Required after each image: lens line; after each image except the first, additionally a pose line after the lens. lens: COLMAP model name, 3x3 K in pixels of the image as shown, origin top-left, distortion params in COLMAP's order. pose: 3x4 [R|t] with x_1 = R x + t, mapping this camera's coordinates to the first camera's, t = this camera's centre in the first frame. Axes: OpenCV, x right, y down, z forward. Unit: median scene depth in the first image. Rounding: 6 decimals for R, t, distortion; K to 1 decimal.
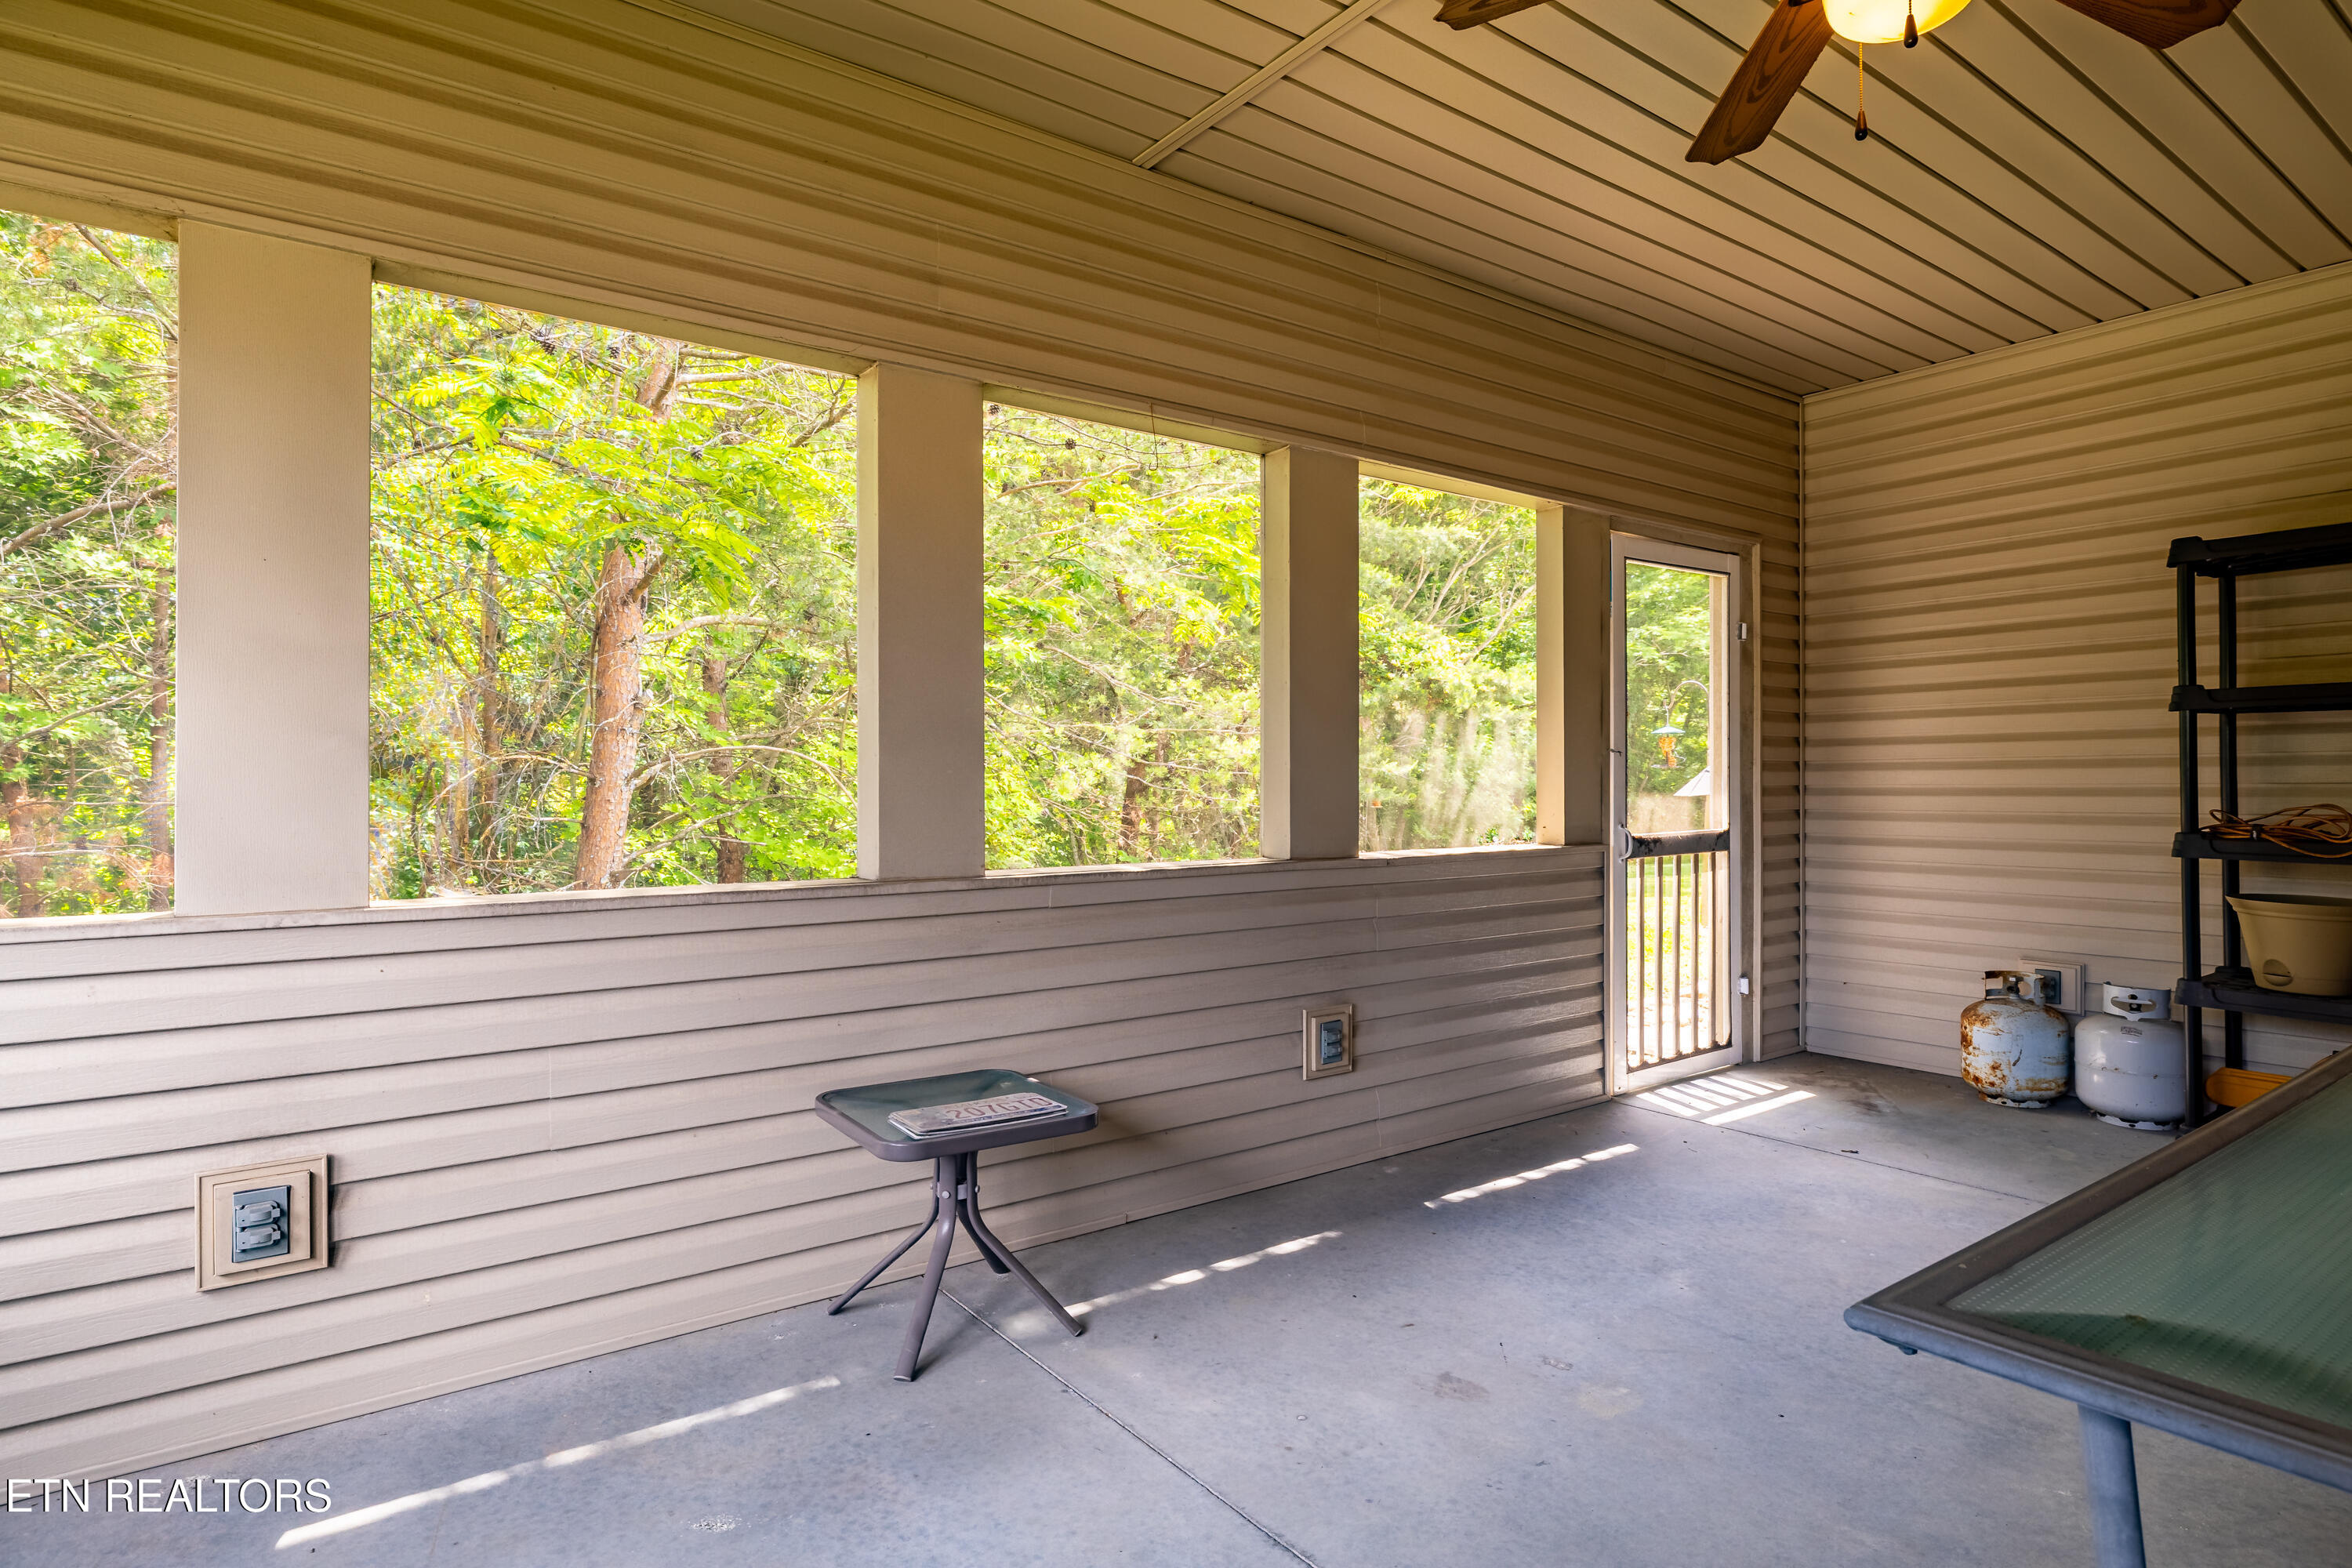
lens RADIAL K [[1190.8, 0, 1026.6], [0, 1190.8, 776.0], [0, 0, 1]] dist [-0.005876, -0.000420]
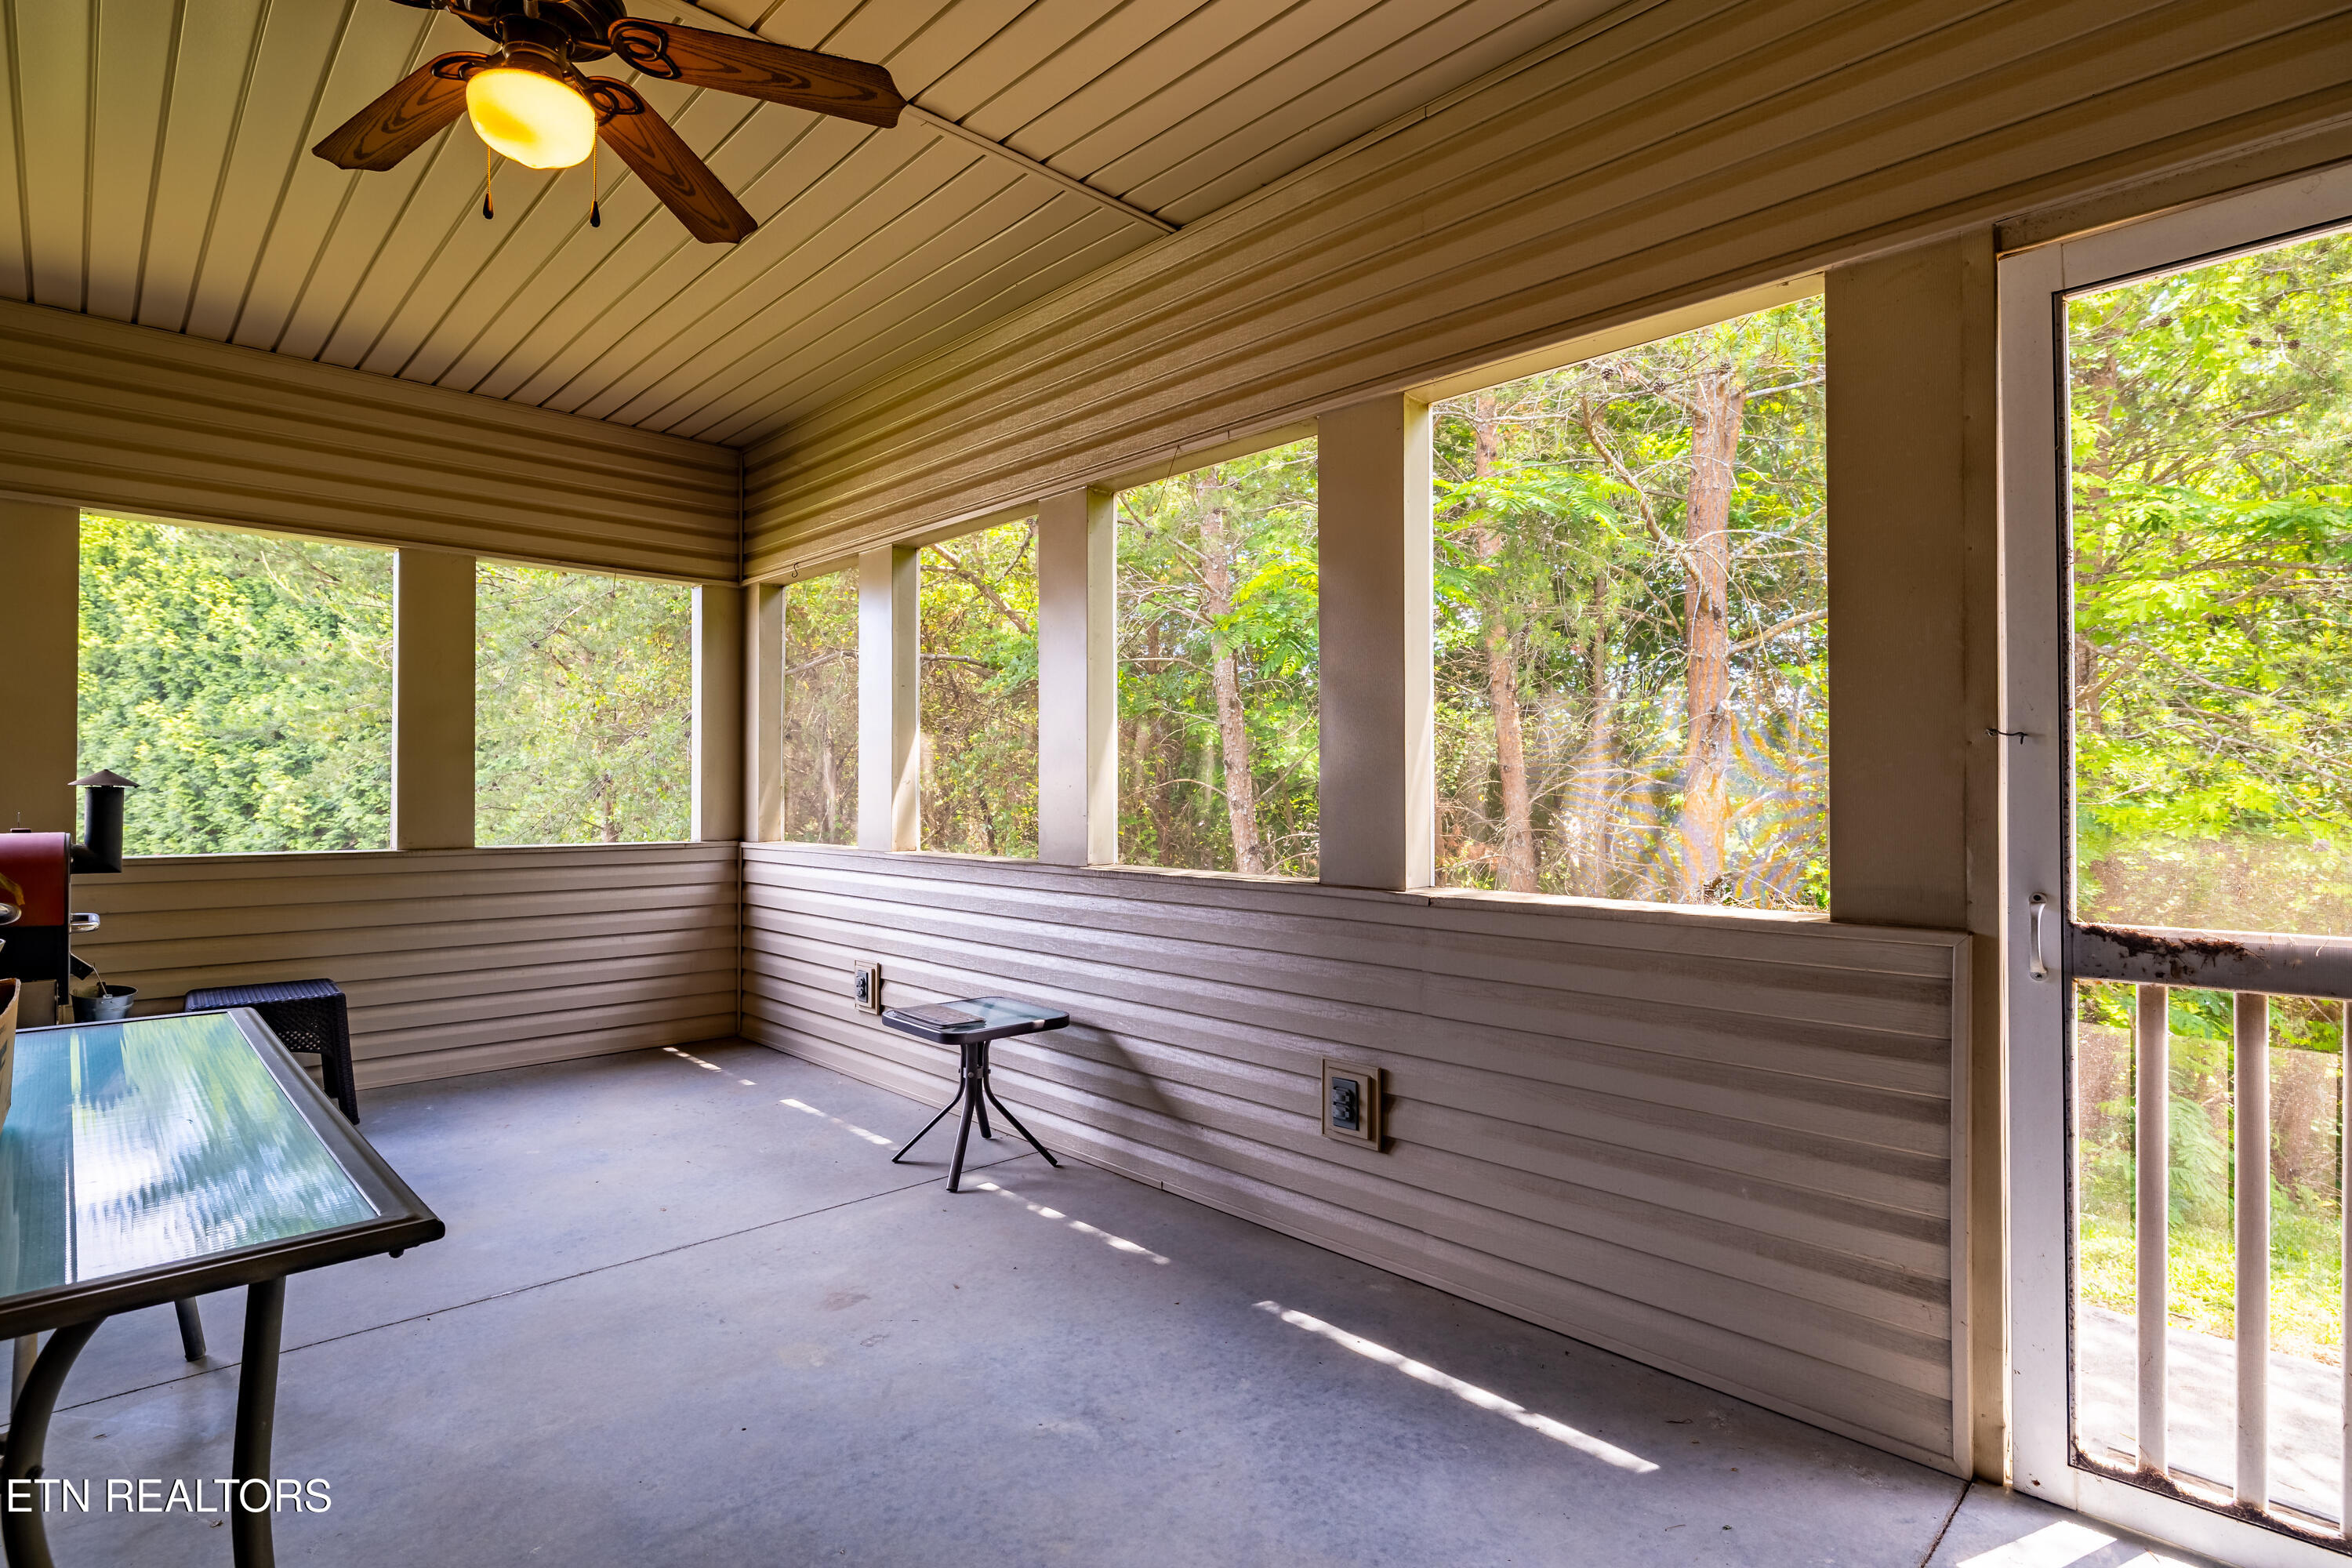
lens RADIAL K [[1132.8, 0, 1171.5], [0, 1132.8, 778.7], [0, 0, 1]] dist [-0.005047, -0.000913]
pose [[0.211897, -0.008301, -0.977257, 1.065549], [0.003191, 0.999964, -0.007802, -0.001094], [0.977287, -0.001465, 0.211916, 0.743048]]
